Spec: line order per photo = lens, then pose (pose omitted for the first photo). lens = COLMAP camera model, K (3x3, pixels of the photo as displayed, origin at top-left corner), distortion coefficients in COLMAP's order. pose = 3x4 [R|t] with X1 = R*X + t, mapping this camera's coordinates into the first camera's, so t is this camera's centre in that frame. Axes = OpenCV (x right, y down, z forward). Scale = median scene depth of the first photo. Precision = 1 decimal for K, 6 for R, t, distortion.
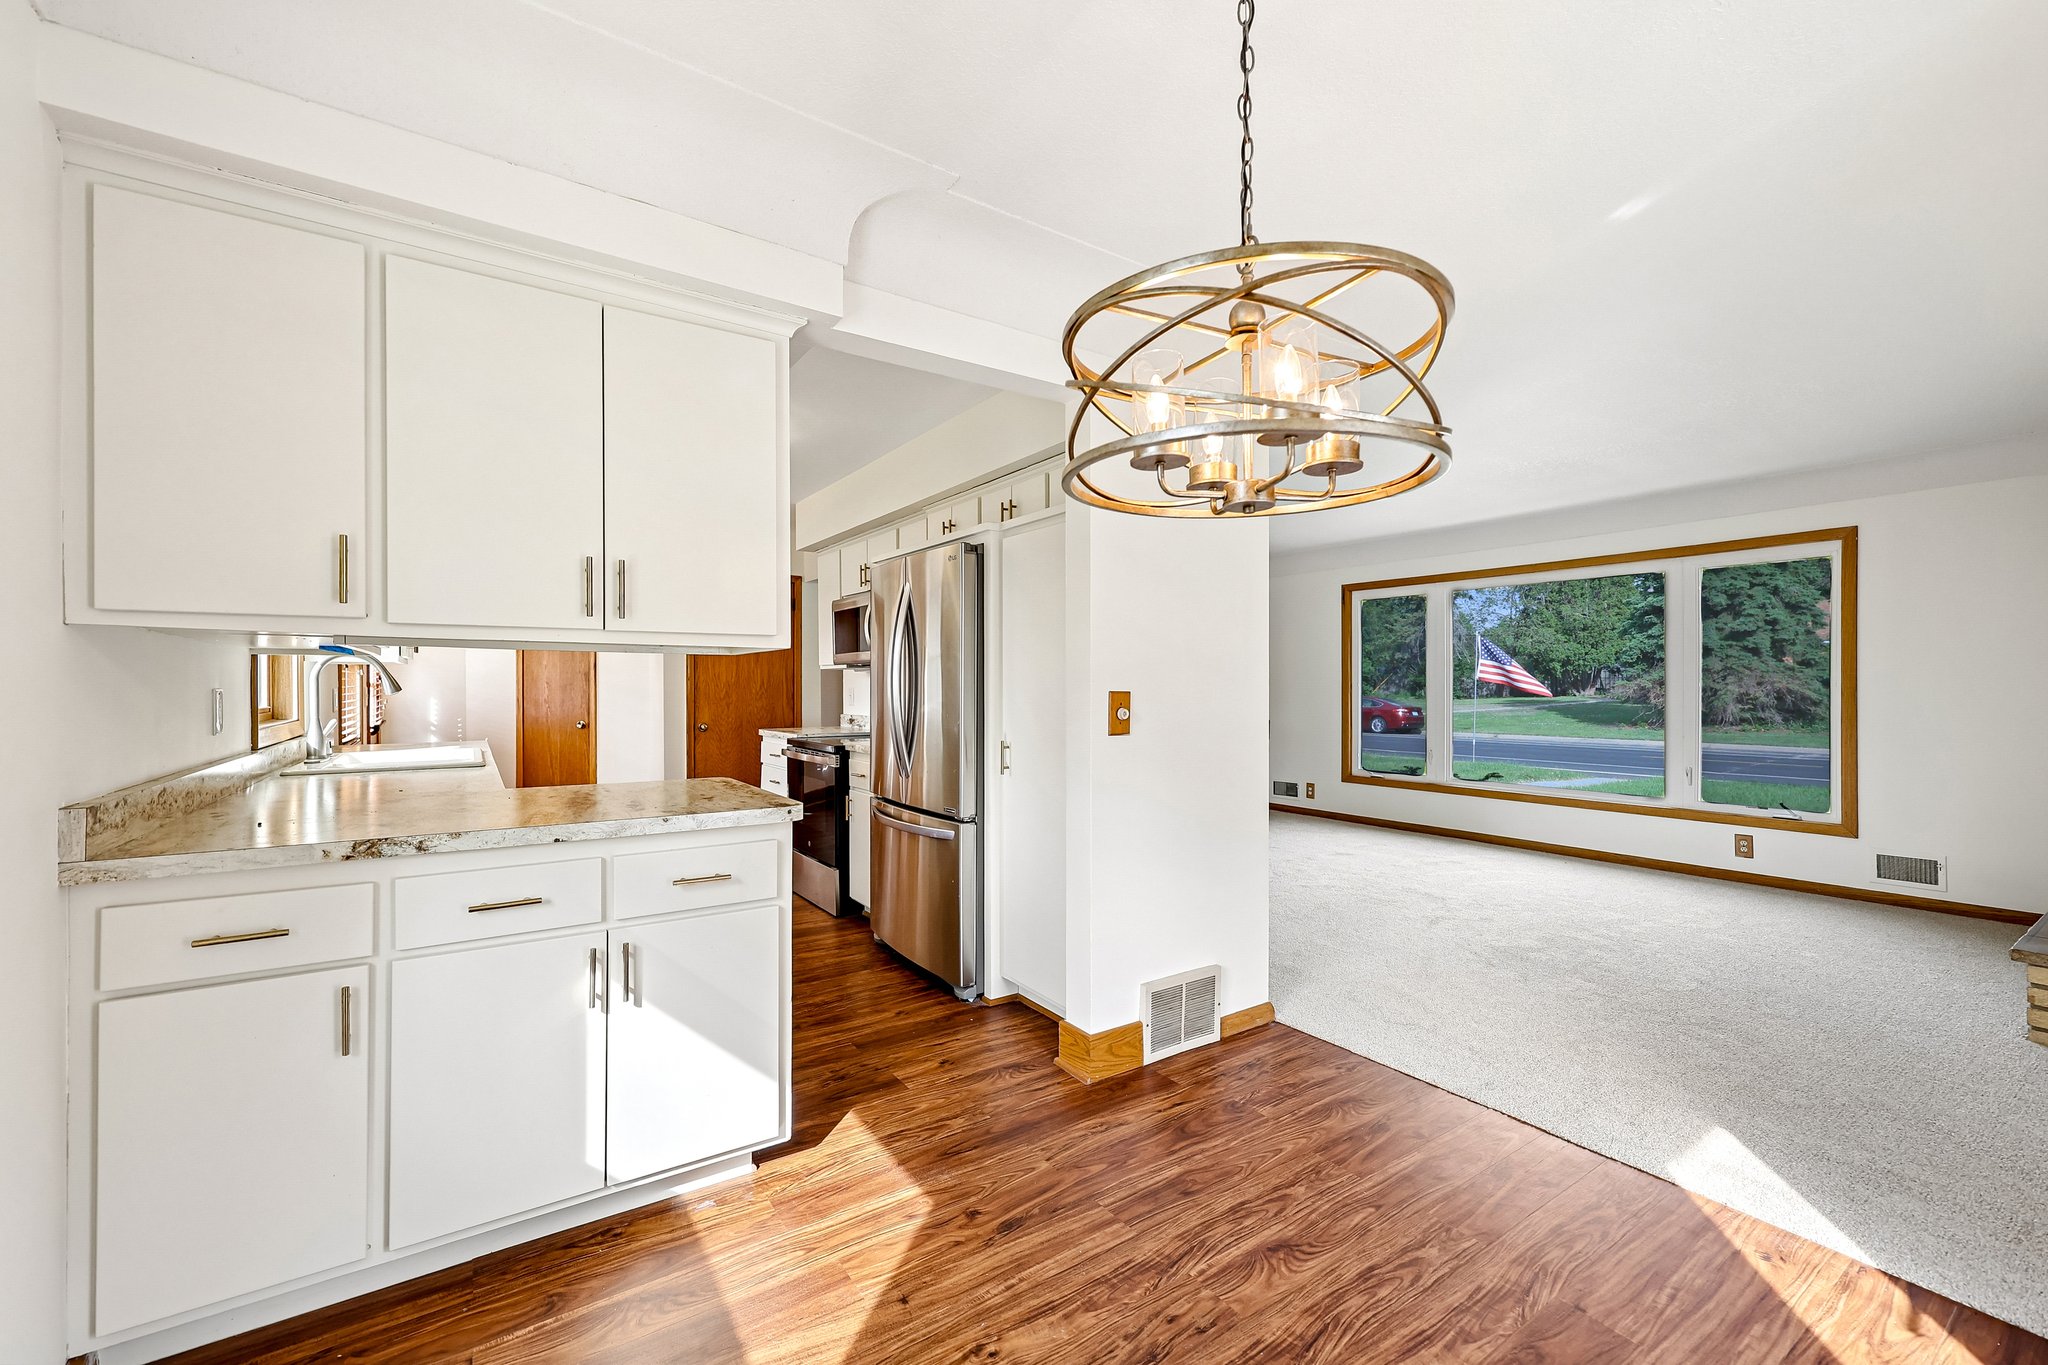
lens RADIAL K [[833.5, 0, 1022.1], [0, 833.5, 683.1], [0, 0, 1]] dist [-0.000802, -0.000355]
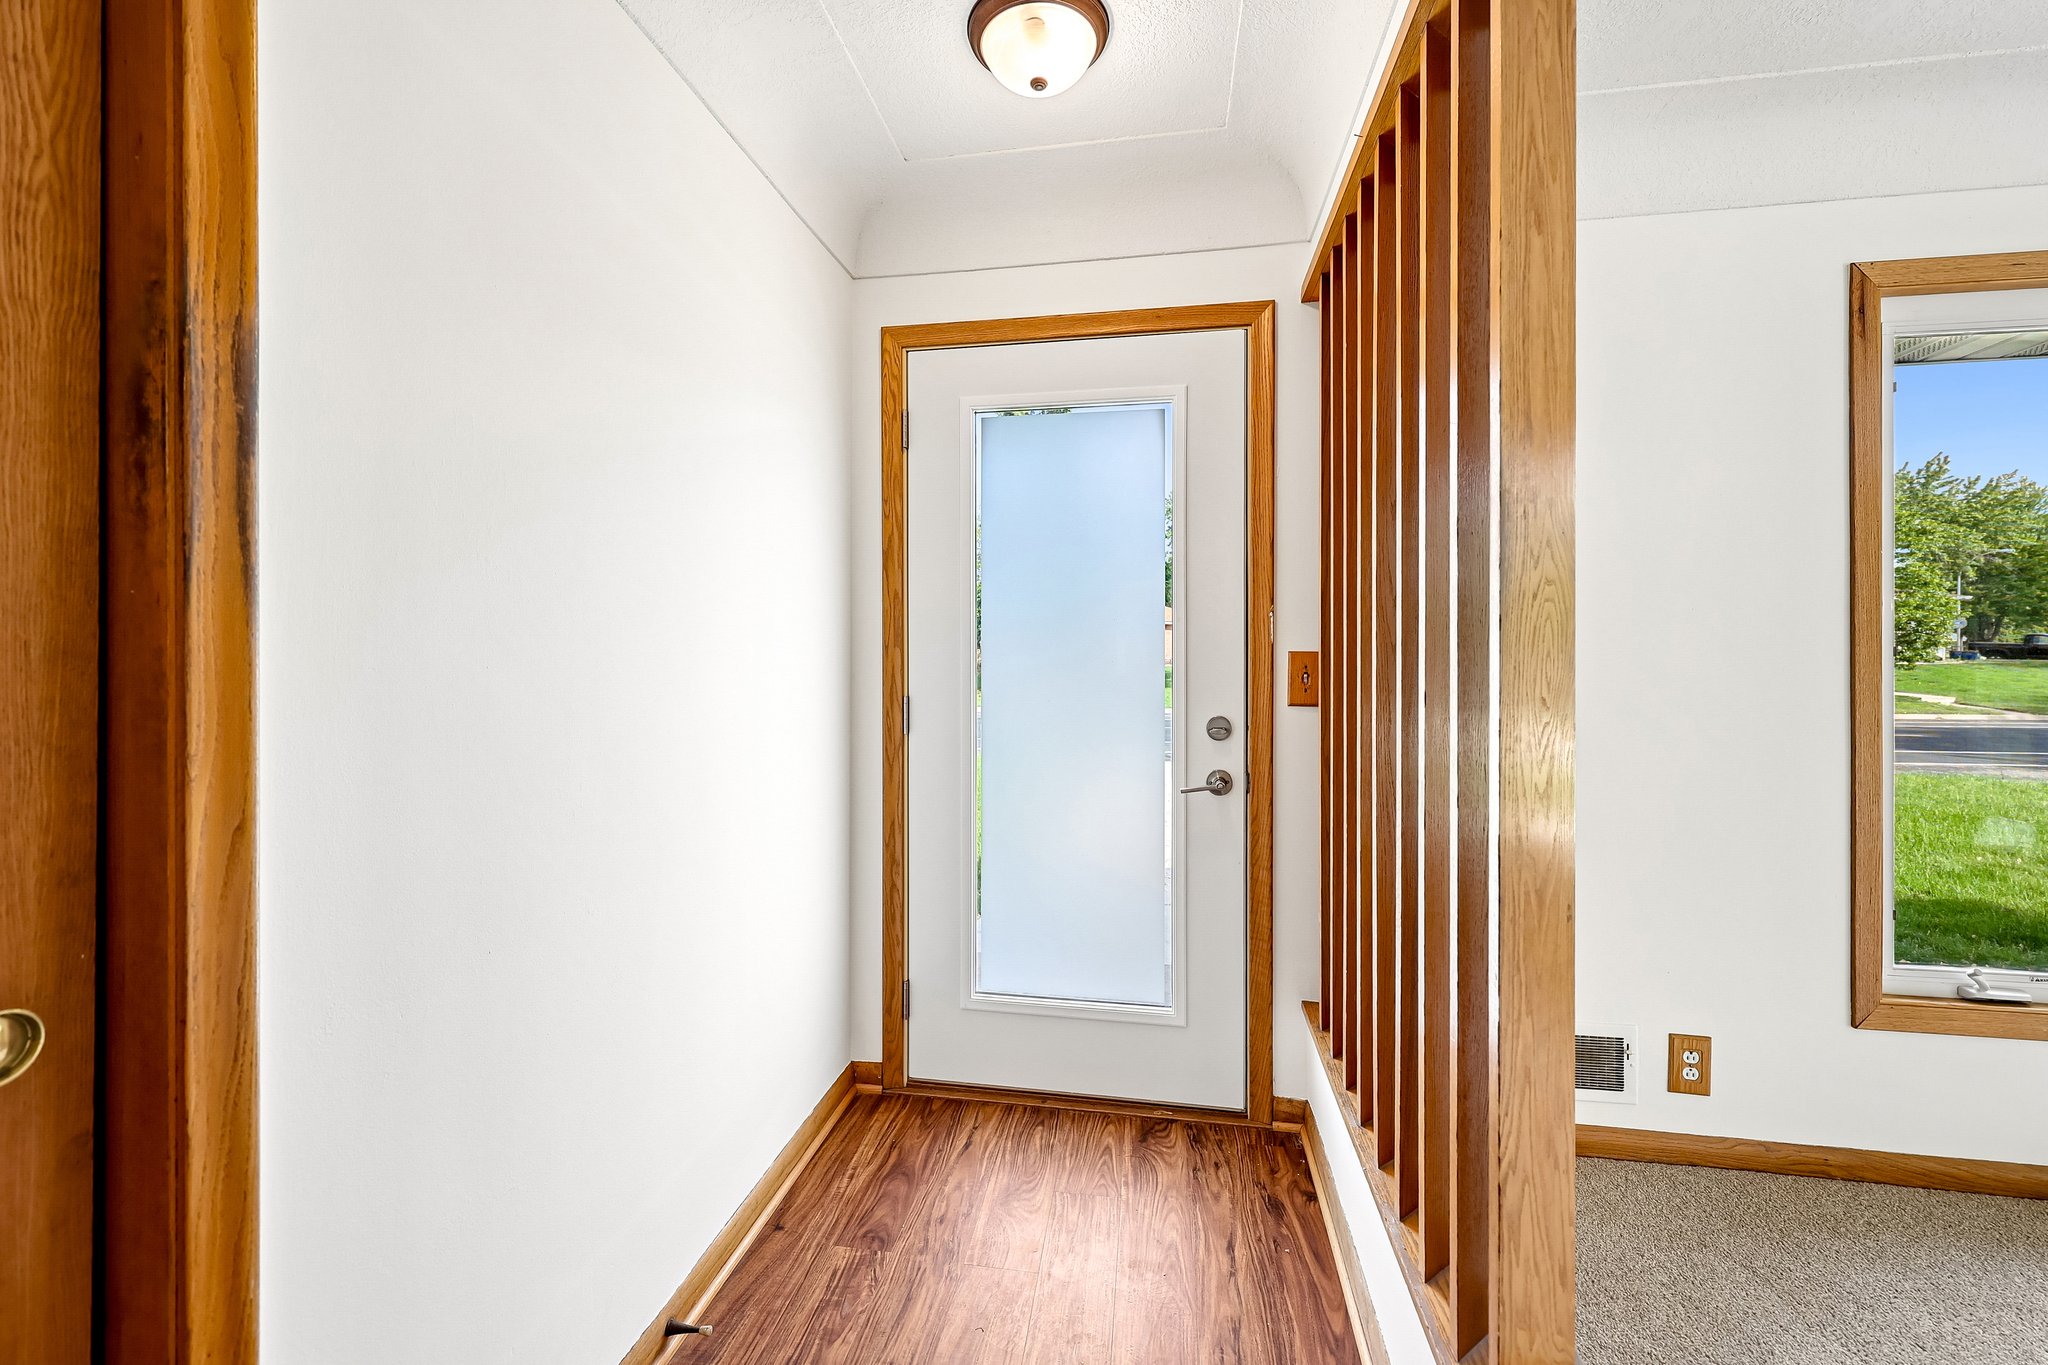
lens RADIAL K [[833.5, 0, 1020.2], [0, 833.5, 666.9], [0, 0, 1]] dist [-0.000802, -0.000355]
pose [[0.687318, -0.011633, 0.726263, 0.029002], [0.005597, 0.999927, 0.010719, 0.003307], [-0.726335, -0.003302, 0.687333, 1.492684]]
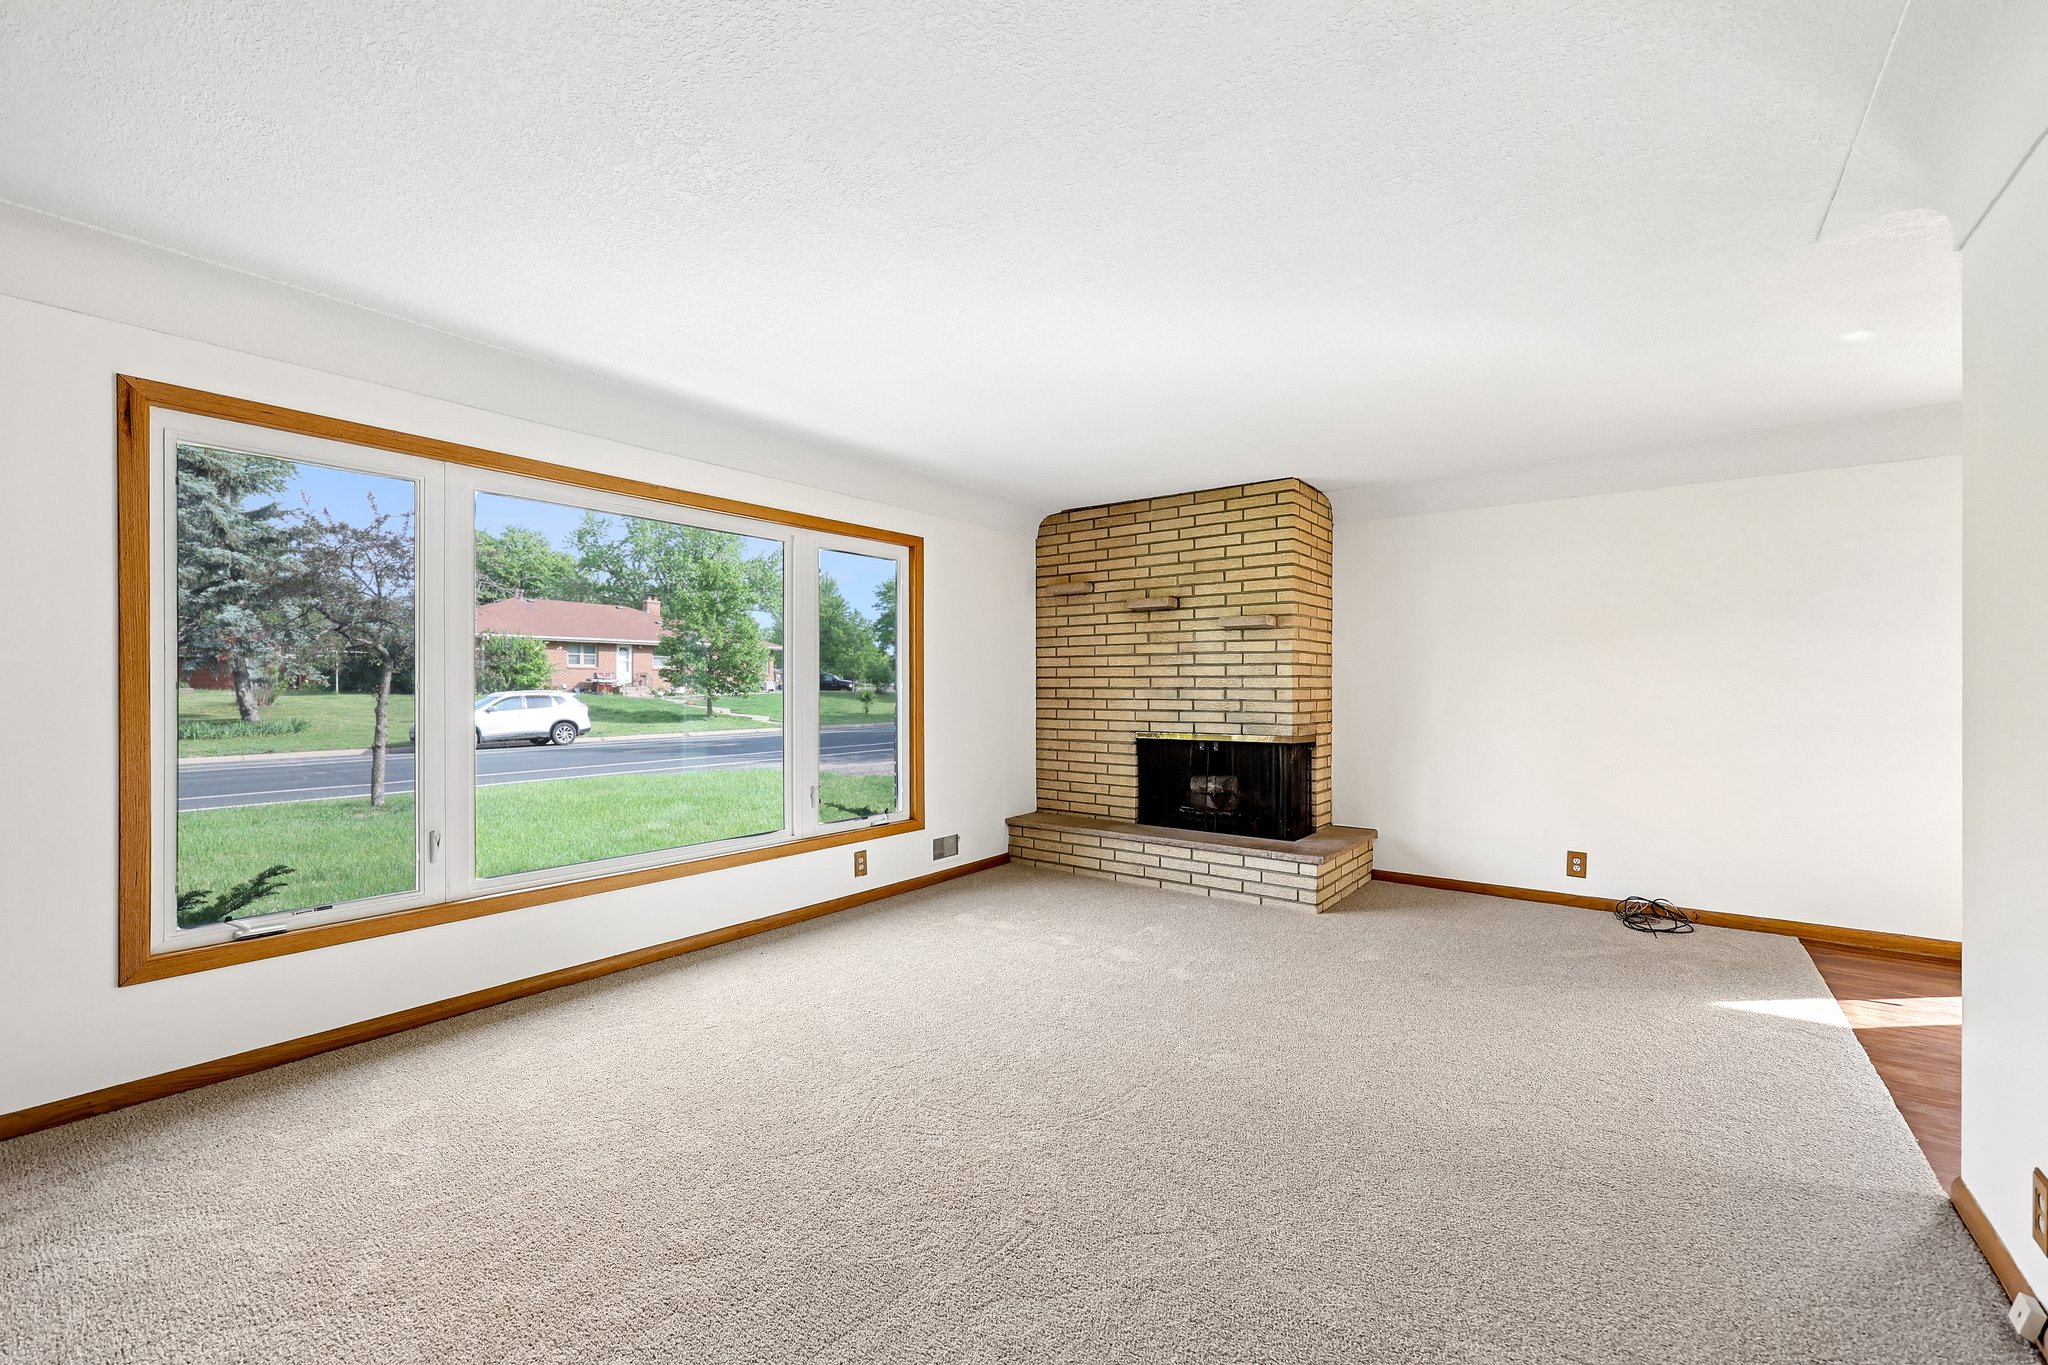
lens RADIAL K [[833.5, 0, 1017.0], [0, 833.5, 692.1], [0, 0, 1]] dist [-0.000802, -0.000355]
pose [[-0.323344, -0.007132, 0.946255, -0.047042], [-0.002149, 0.999975, 0.006803, 0.002099], [-0.946279, 0.000166, -0.323351, 1.145920]]
